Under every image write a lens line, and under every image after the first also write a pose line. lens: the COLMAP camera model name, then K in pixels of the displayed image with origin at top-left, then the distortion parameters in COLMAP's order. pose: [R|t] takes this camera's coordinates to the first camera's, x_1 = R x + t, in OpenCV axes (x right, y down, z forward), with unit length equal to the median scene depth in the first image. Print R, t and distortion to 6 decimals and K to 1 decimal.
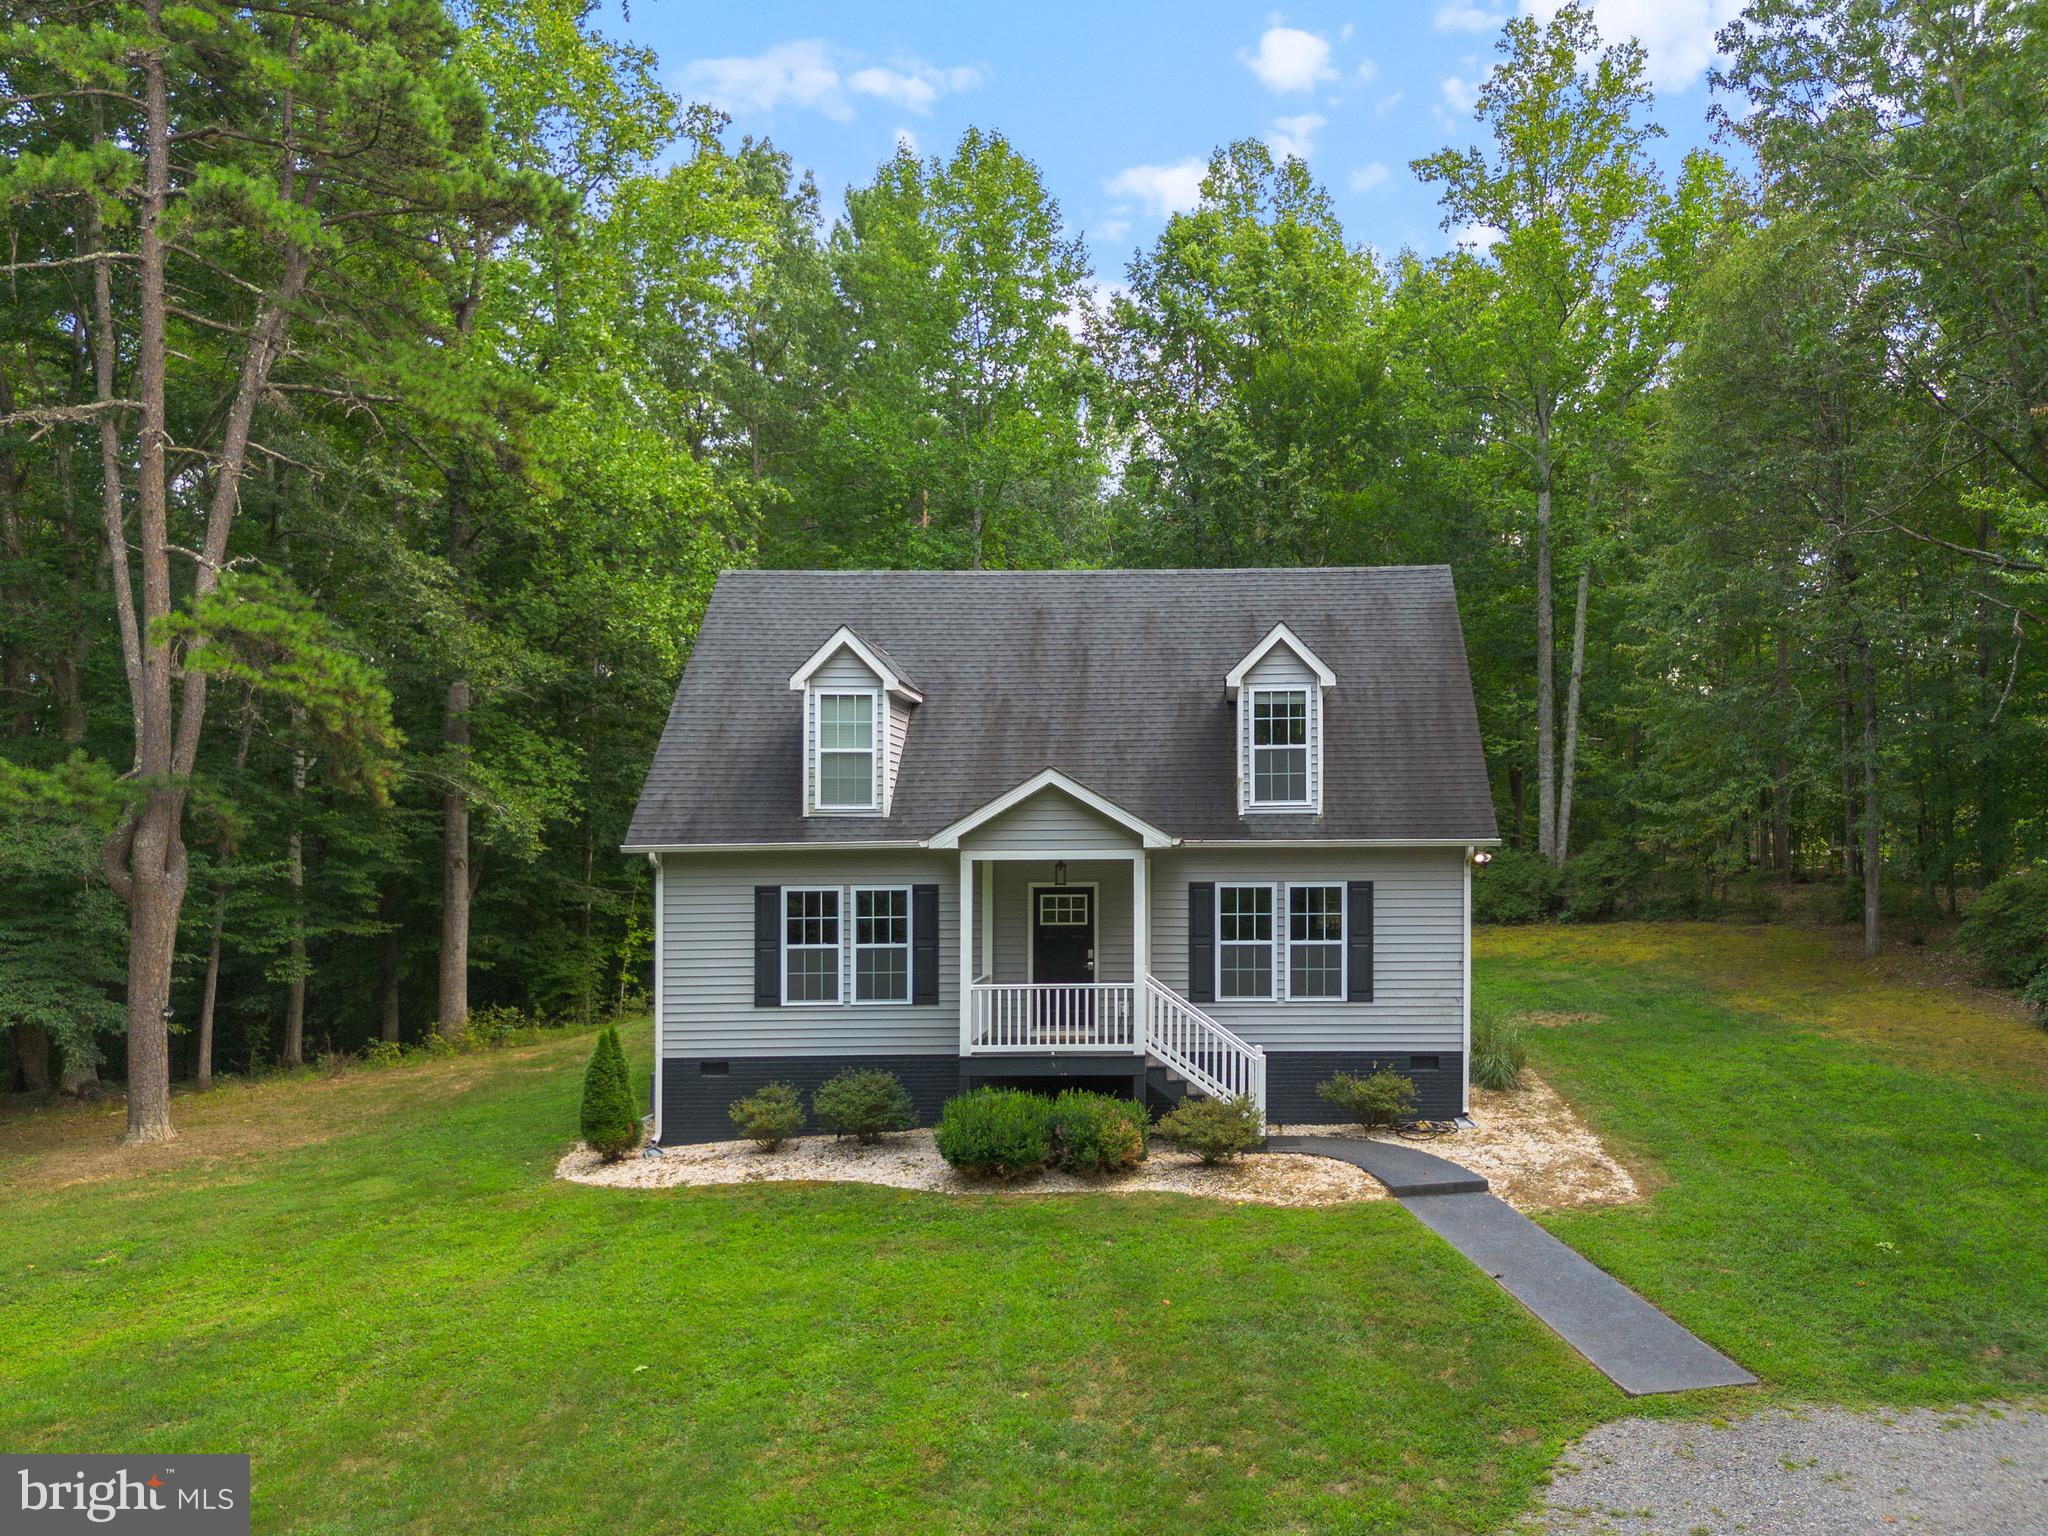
lens RADIAL K [[1710.0, 0, 1021.4], [0, 1710.0, 767.7], [0, 0, 1]] dist [0.016348, -0.006680]
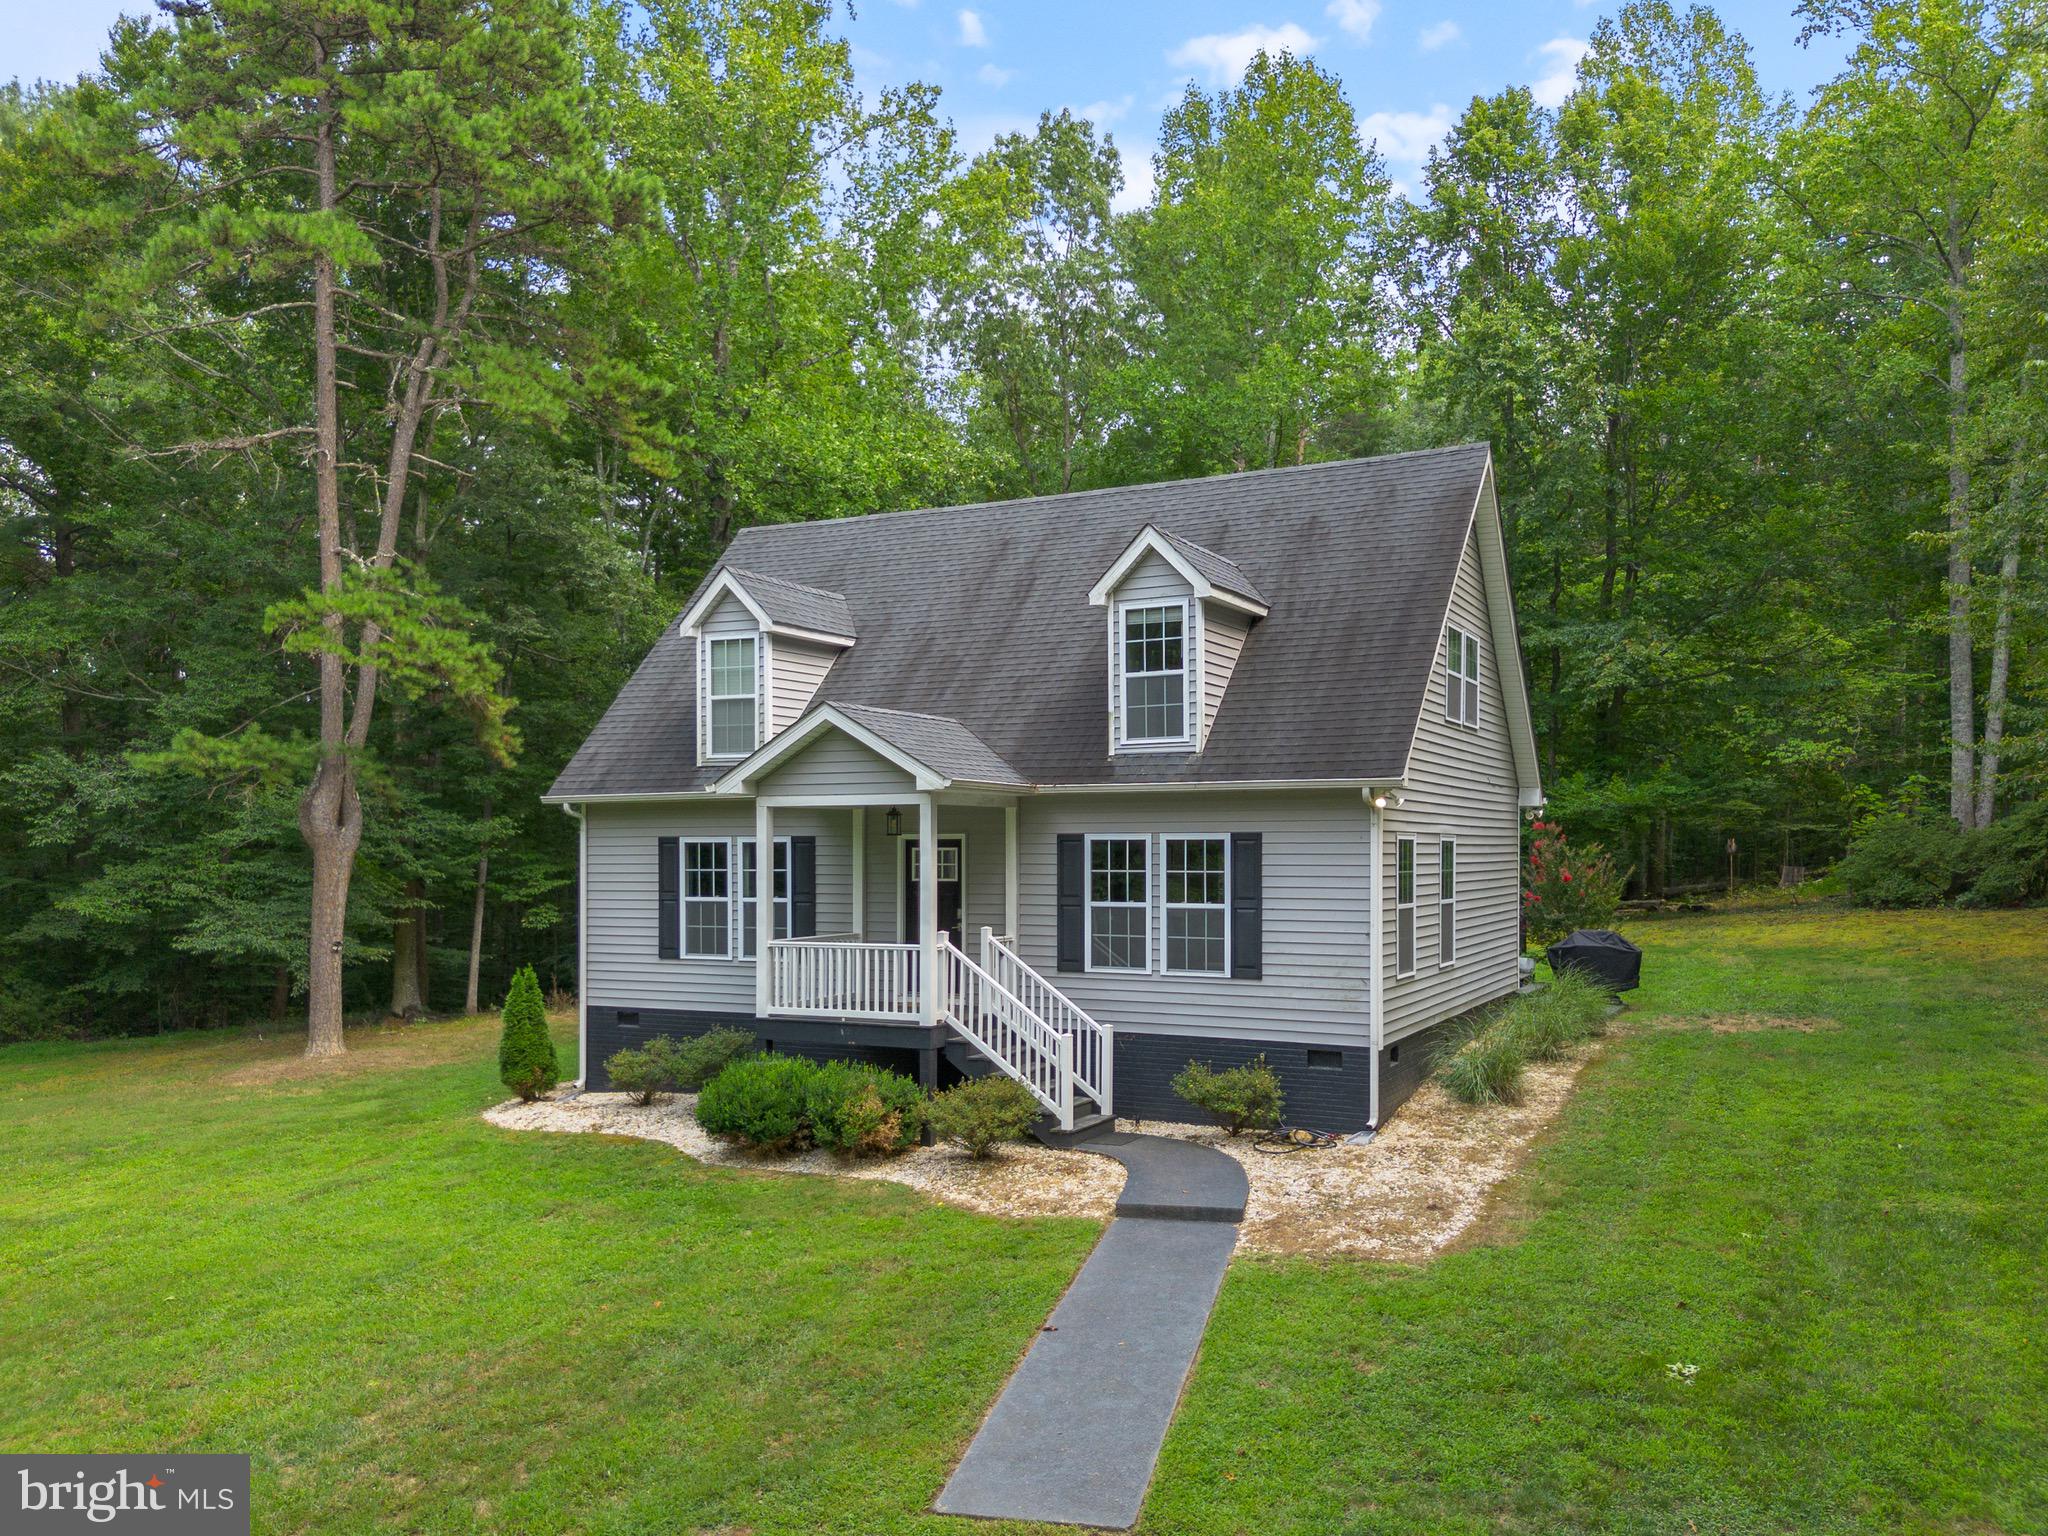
lens RADIAL K [[1594.1, 0, 1026.5], [0, 1594.1, 772.7], [0, 0, 1]] dist [0.023003, -0.014744]
pose [[0.888205, -0.016758, -0.459142, 0.460150], [0.019632, 0.999806, 0.001487, 0.034797], [0.459028, -0.010334, 0.888362, 0.275265]]
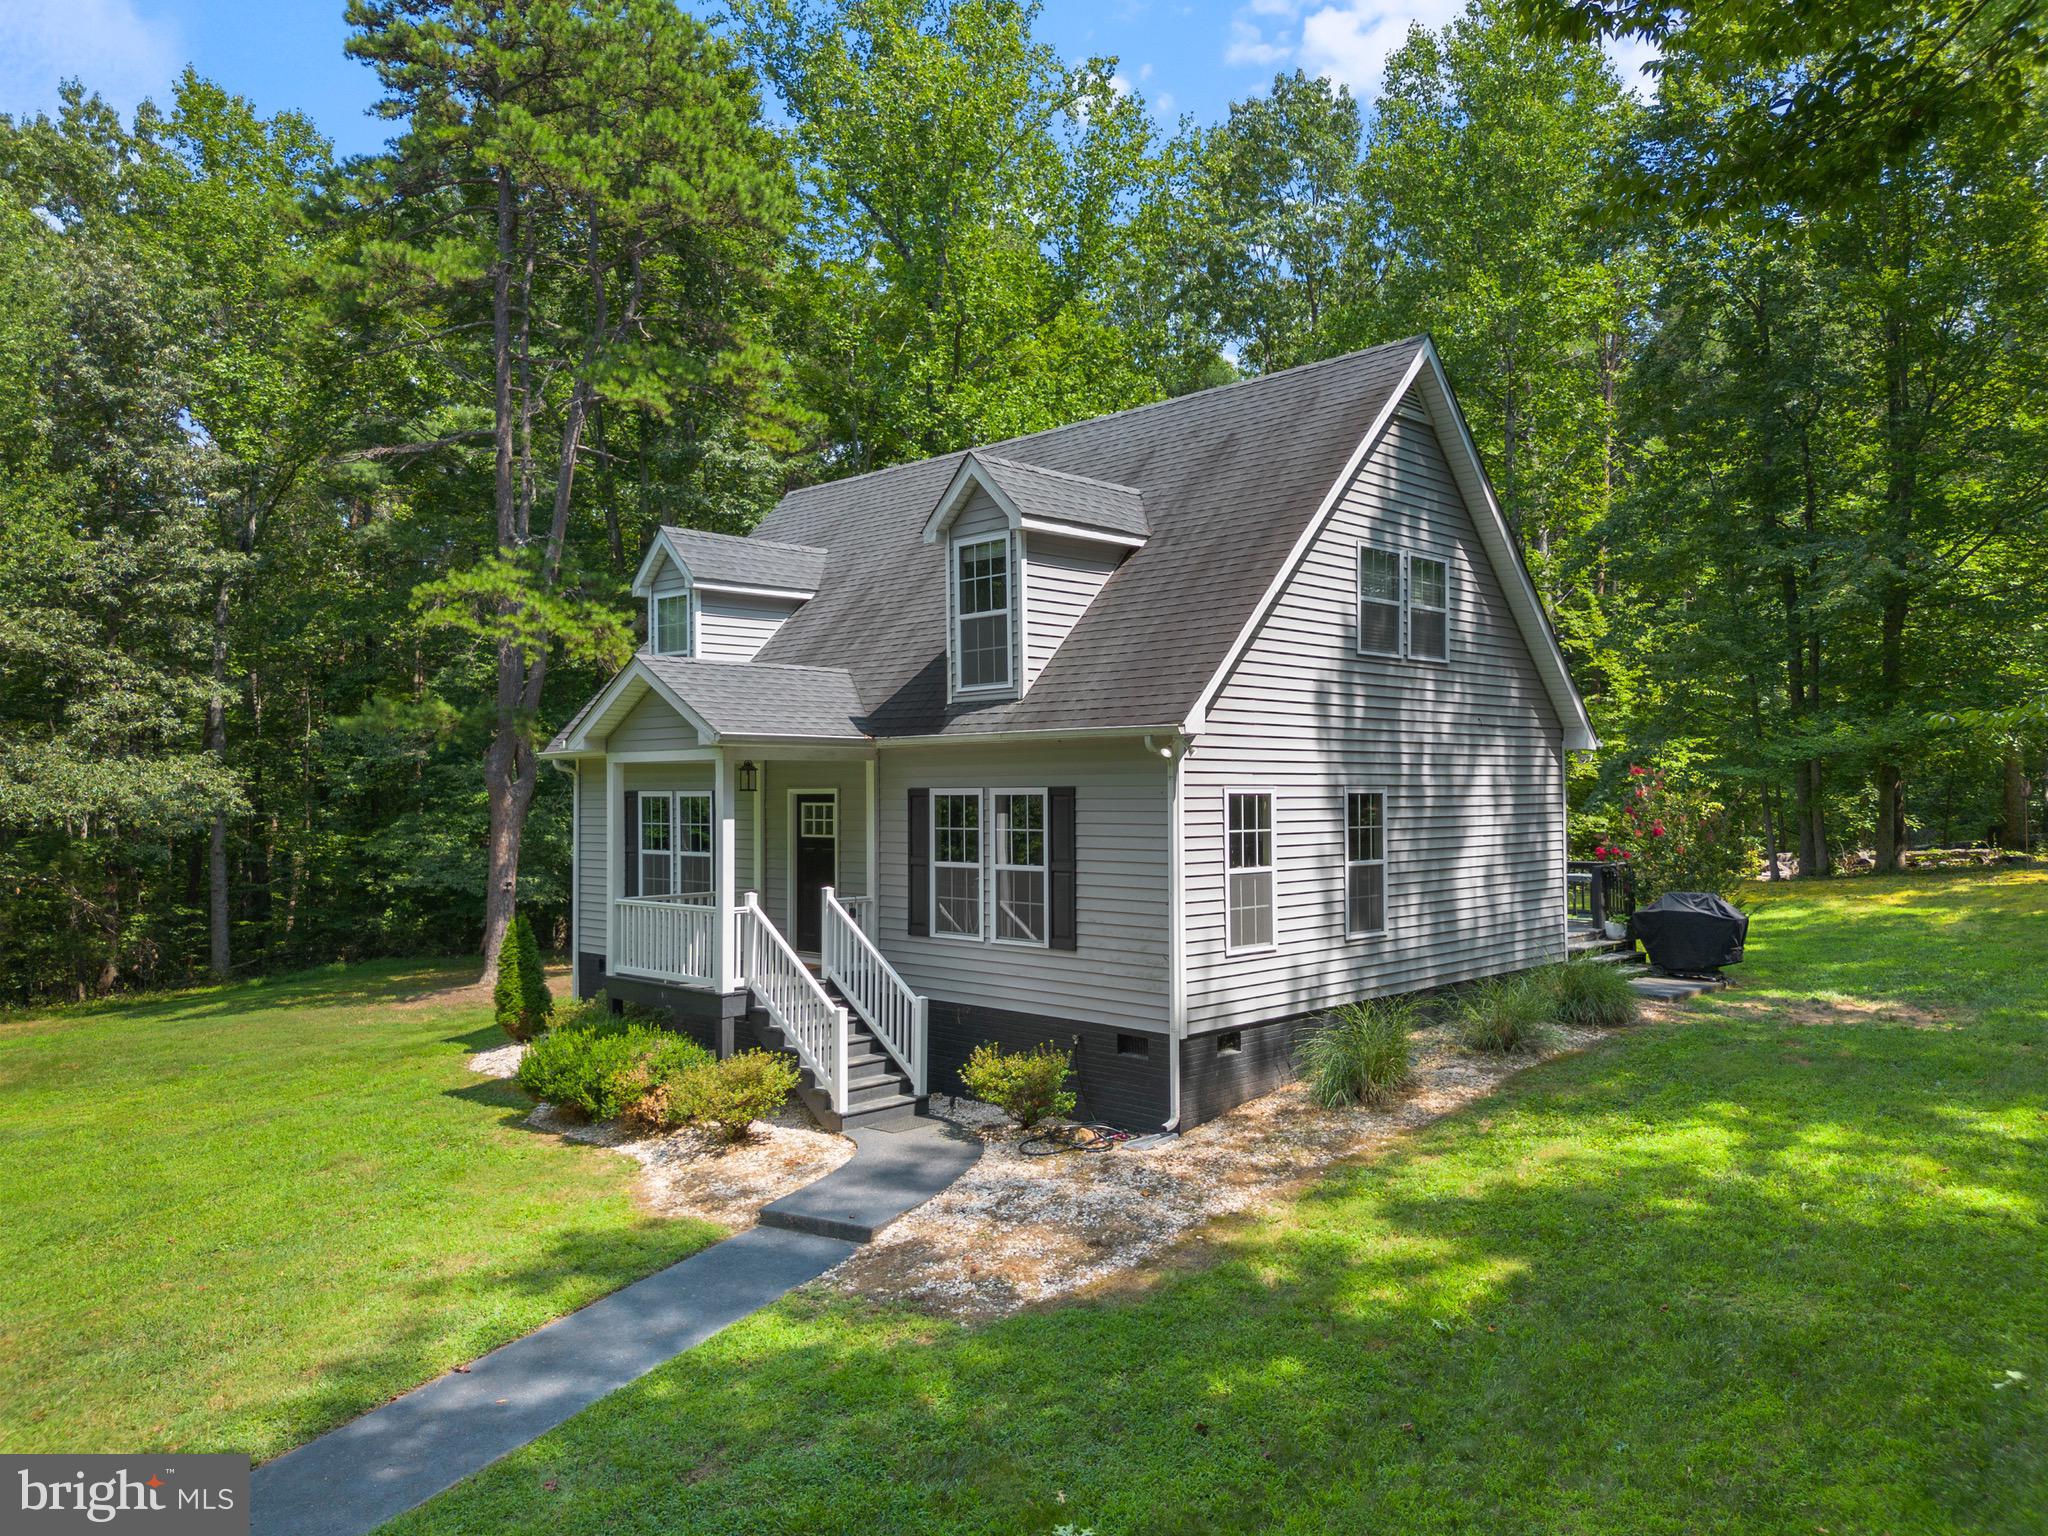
lens RADIAL K [[1432.2, 0, 1047.1], [0, 1432.2, 710.7], [0, 0, 1]] dist [0.033211, -0.019958]
pose [[0.718295, -0.035890, -0.694812, 0.628789], [0.035107, 0.999266, -0.015323, 0.043002], [0.694852, -0.013386, 0.719028, 0.557582]]
